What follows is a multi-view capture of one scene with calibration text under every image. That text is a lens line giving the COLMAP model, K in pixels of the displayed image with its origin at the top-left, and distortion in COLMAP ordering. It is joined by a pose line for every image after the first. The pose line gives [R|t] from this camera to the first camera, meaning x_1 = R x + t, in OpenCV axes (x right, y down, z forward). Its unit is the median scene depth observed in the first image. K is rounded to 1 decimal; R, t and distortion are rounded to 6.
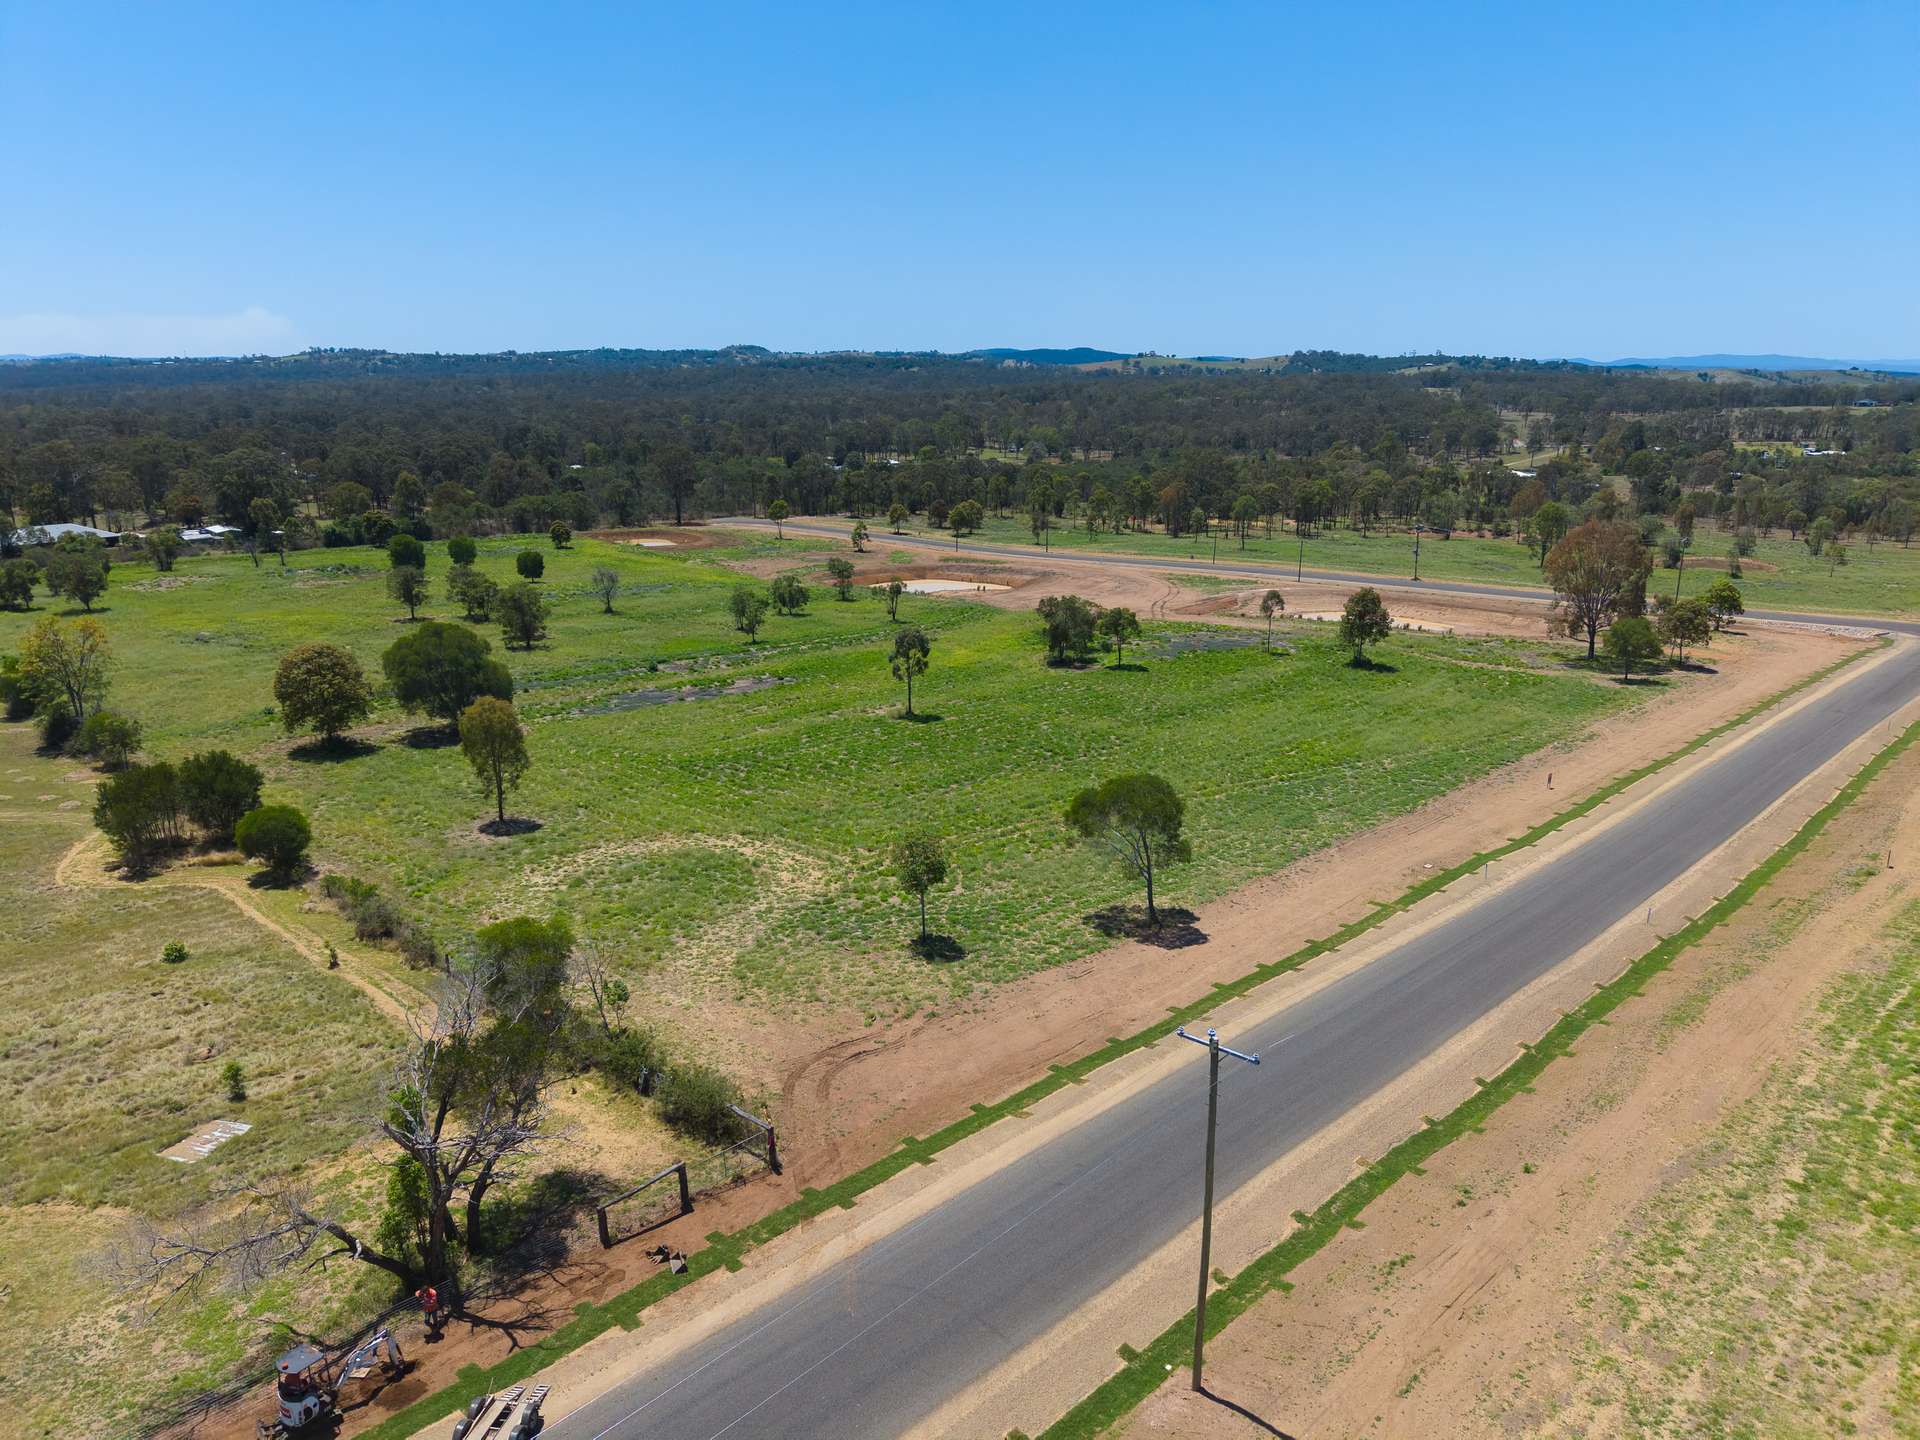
lens RADIAL K [[1312.0, 0, 949.1], [0, 1312.0, 753.9], [0, 0, 1]] dist [0.036976, -0.029913]
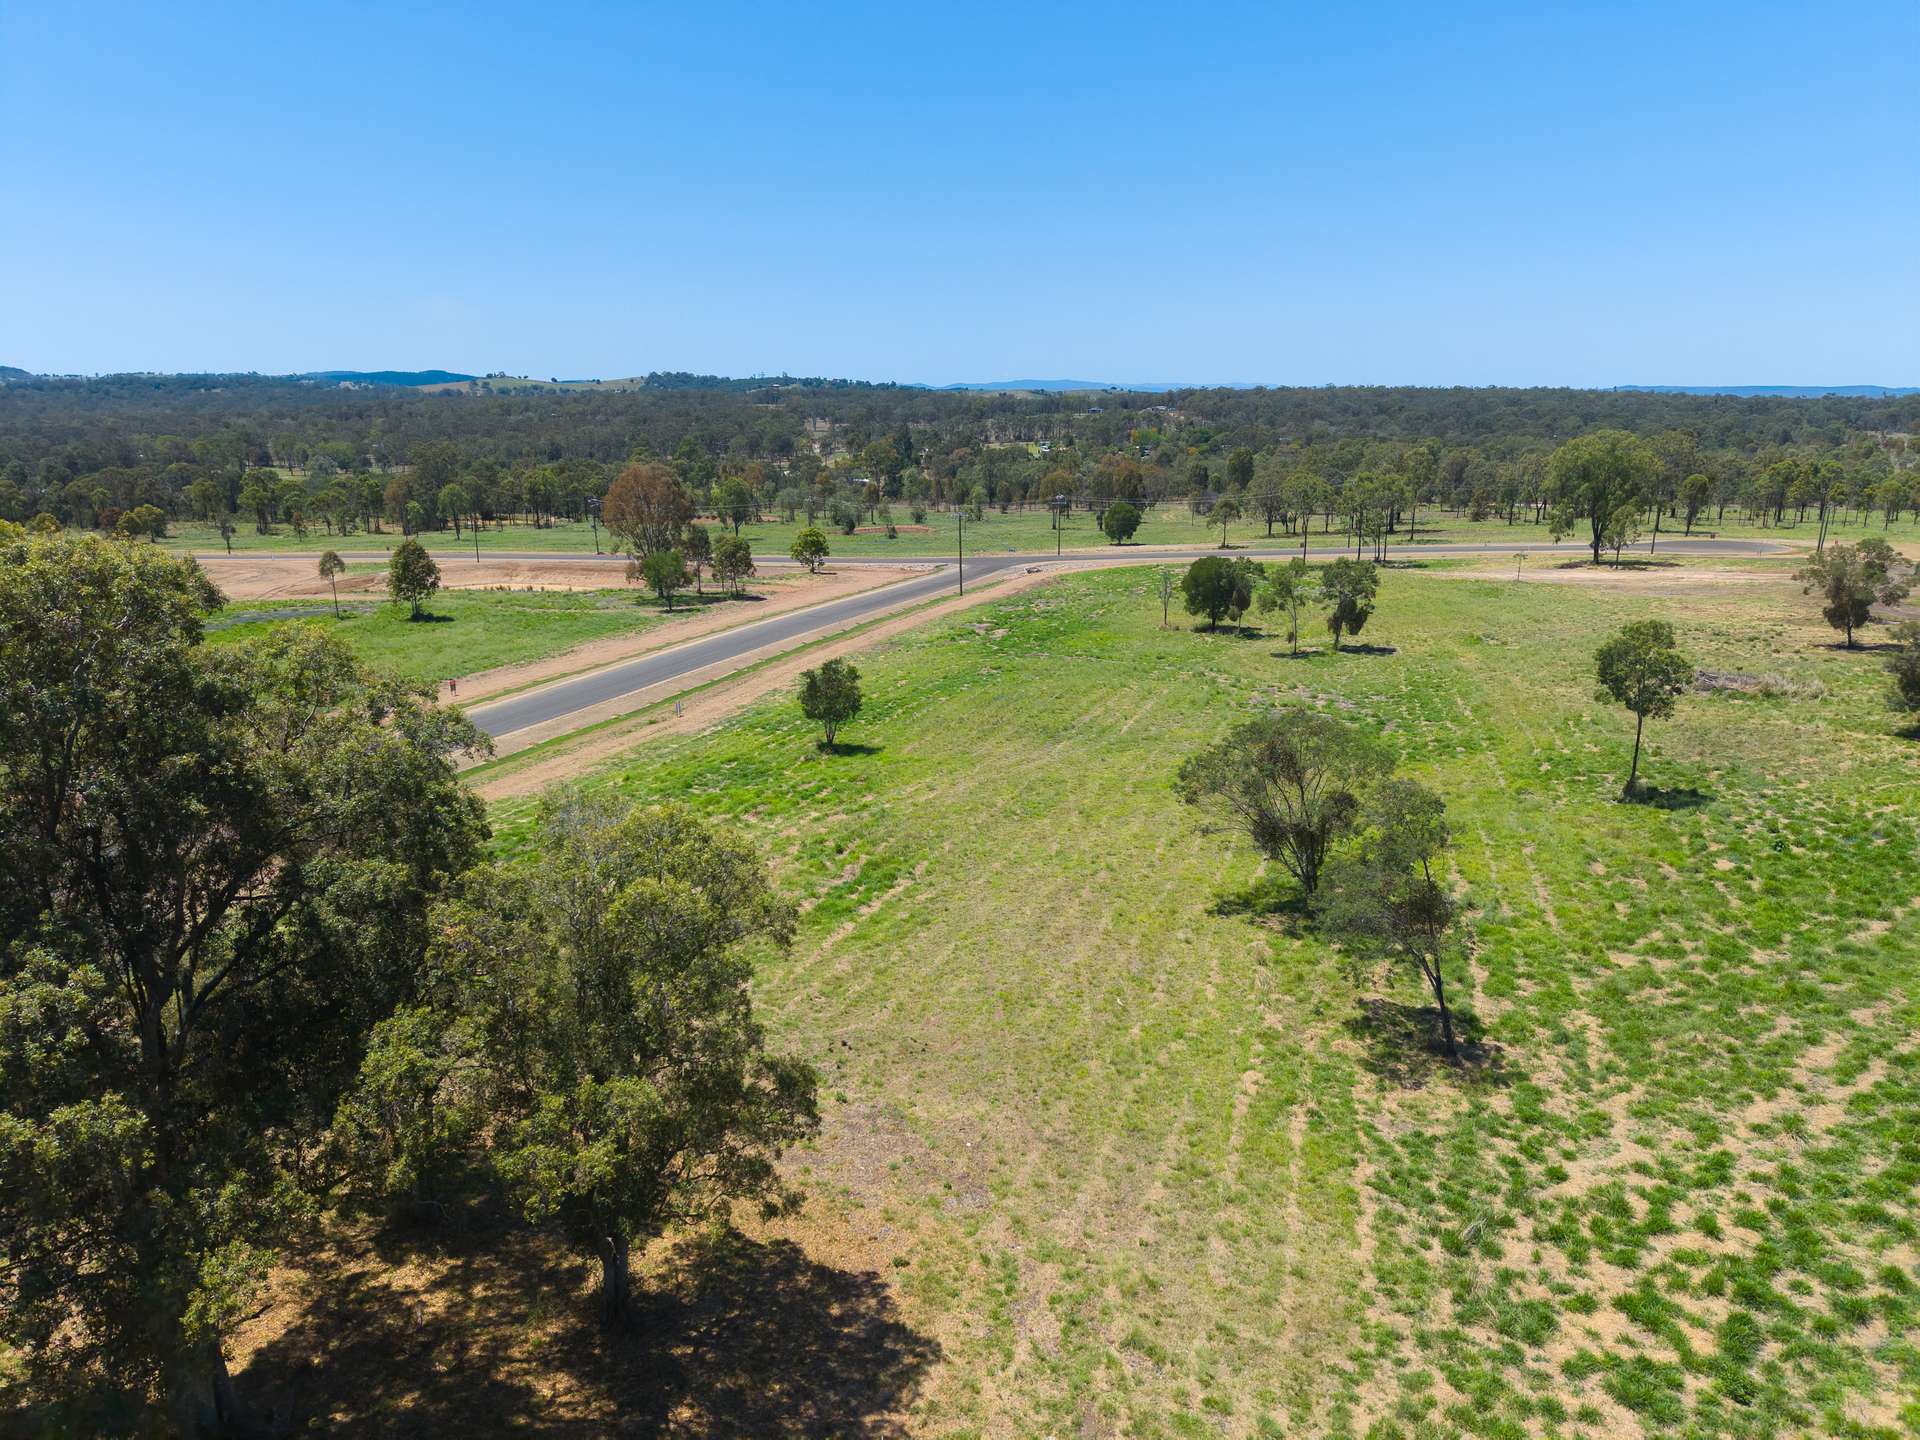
lens RADIAL K [[1312.0, 0, 949.1], [0, 1312.0, 753.9], [0, 0, 1]] dist [0.036976, -0.029913]
pose [[0.897240, -0.125914, 0.423210, 0.040894], [0.132527, 0.991082, 0.013899, 0.012462], [-0.421186, 0.043616, 0.905925, -0.010583]]
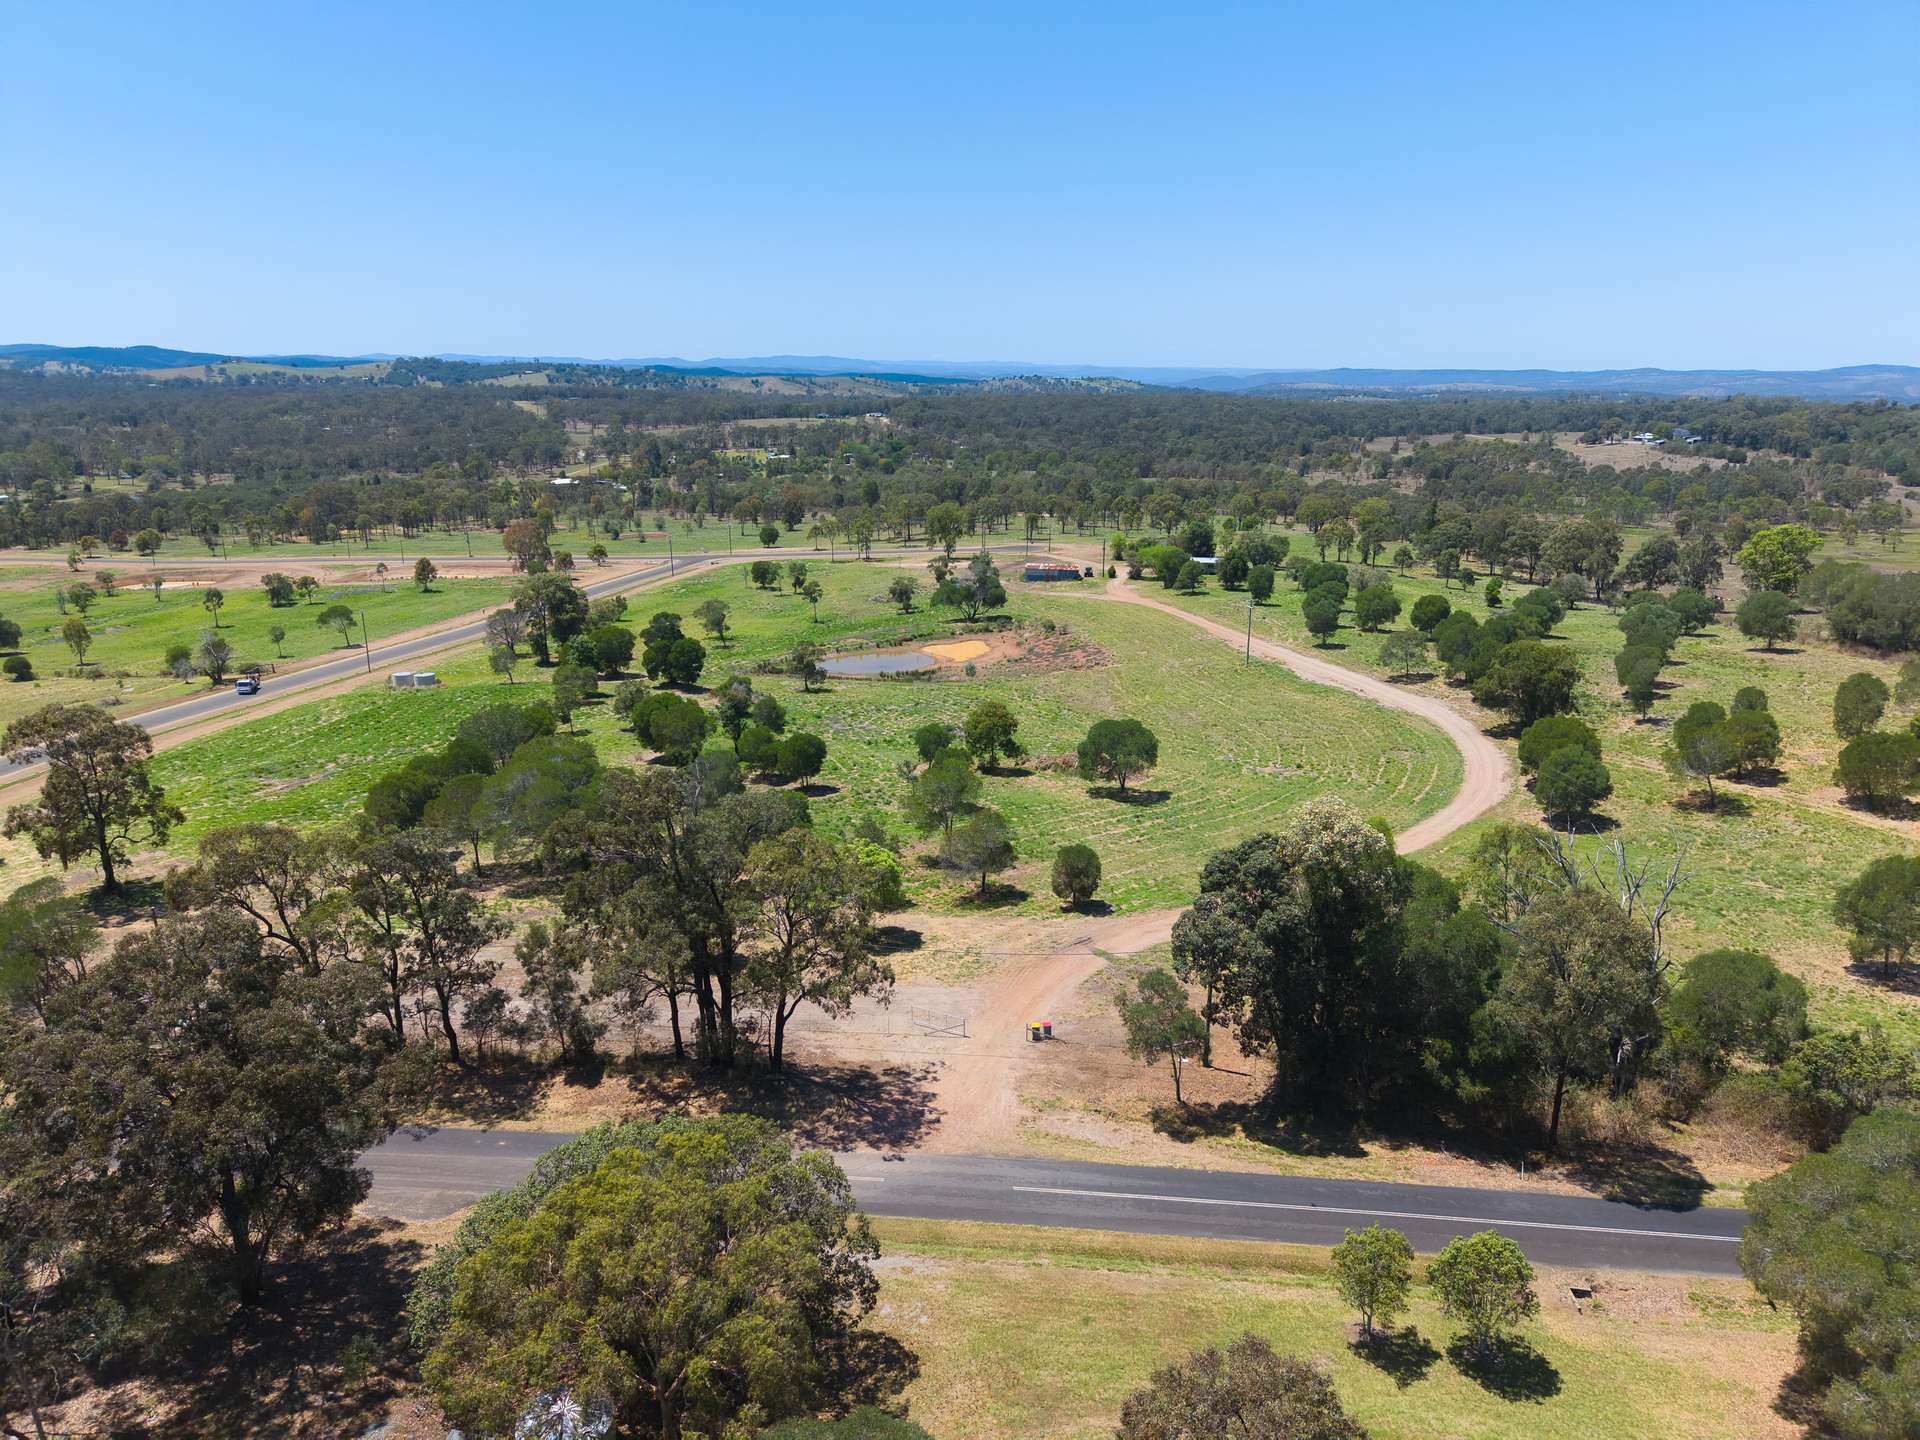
lens RADIAL K [[1267.3, 0, 954.9], [0, 1267.3, 720.0], [0, 0, 1]] dist [0.000002, 0.001102]
pose [[0.798595, -0.159921, 0.580234, -0.045269], [0.169166, 0.984831, 0.038606, 0.037875], [-0.577607, 0.067326, 0.813534, -0.221236]]
